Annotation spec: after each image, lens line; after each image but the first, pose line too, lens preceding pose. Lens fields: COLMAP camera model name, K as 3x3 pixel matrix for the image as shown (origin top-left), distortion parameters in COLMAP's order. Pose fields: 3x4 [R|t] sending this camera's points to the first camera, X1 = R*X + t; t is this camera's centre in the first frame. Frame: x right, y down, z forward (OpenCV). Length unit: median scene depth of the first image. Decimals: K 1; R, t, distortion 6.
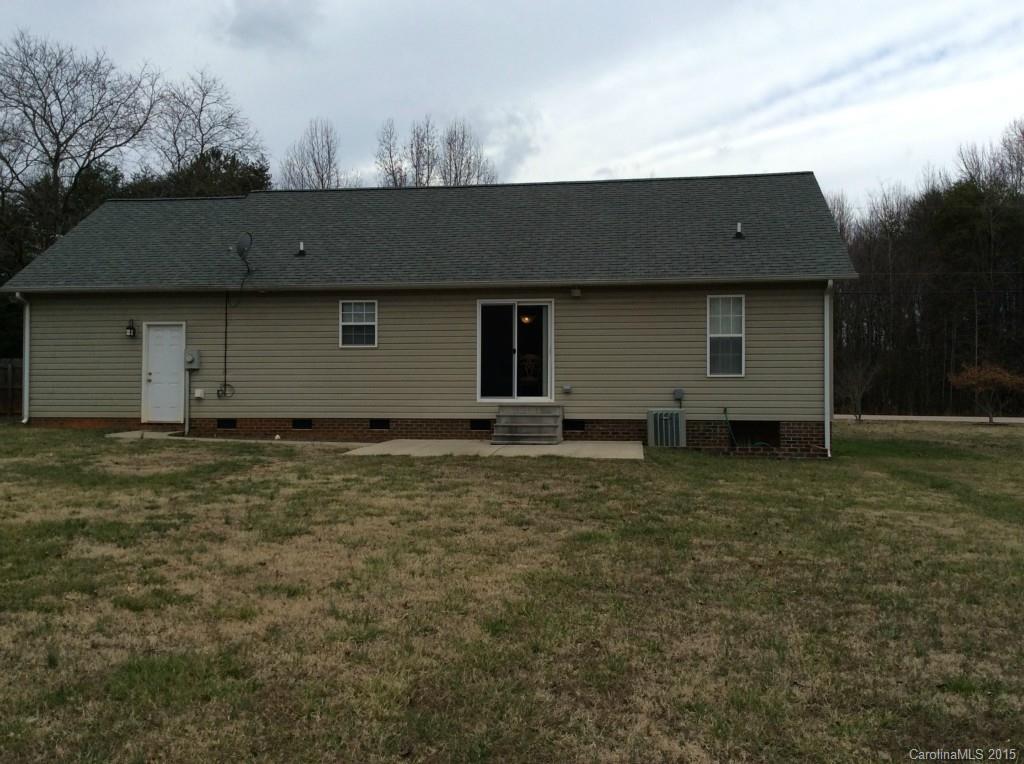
lens RADIAL K [[921.7, 0, 512.0], [0, 921.7, 382.0], [0, 0, 1]] dist [0.118842, -0.175974]
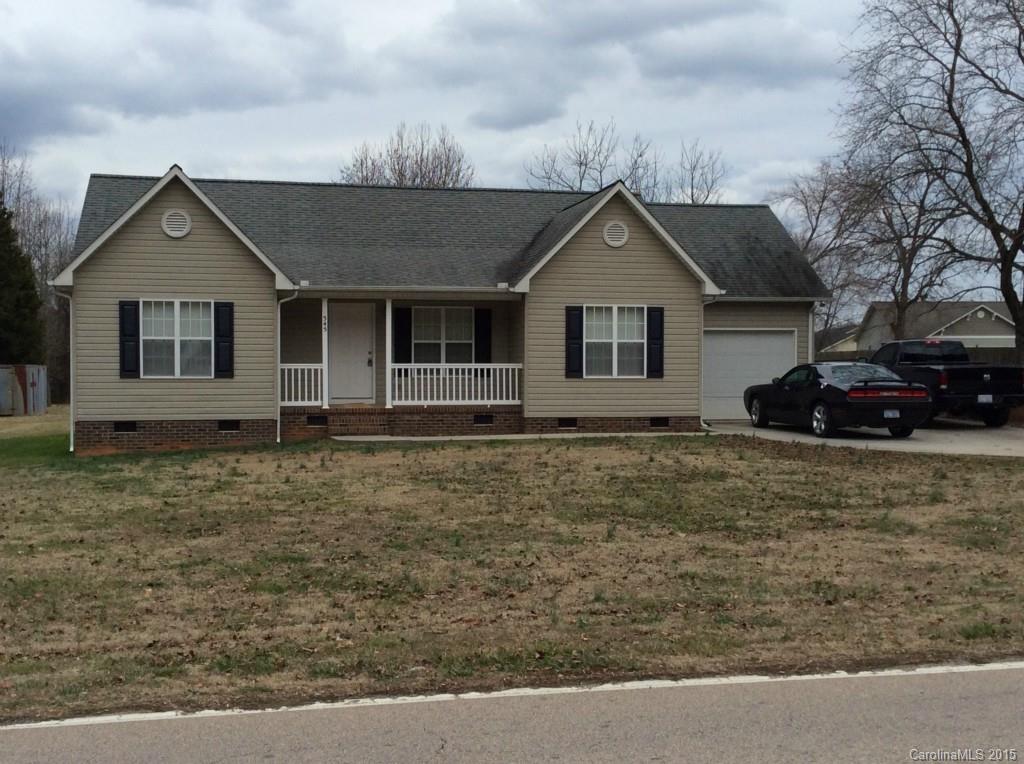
lens RADIAL K [[921.7, 0, 512.0], [0, 921.7, 382.0], [0, 0, 1]] dist [0.118842, -0.175974]
pose [[0.939305, 0.000015, 0.343083, -0.310427], [0.000535, 0.999999, -0.001510, 0.000449], [-0.343082, 0.001602, 0.939304, 0.019838]]
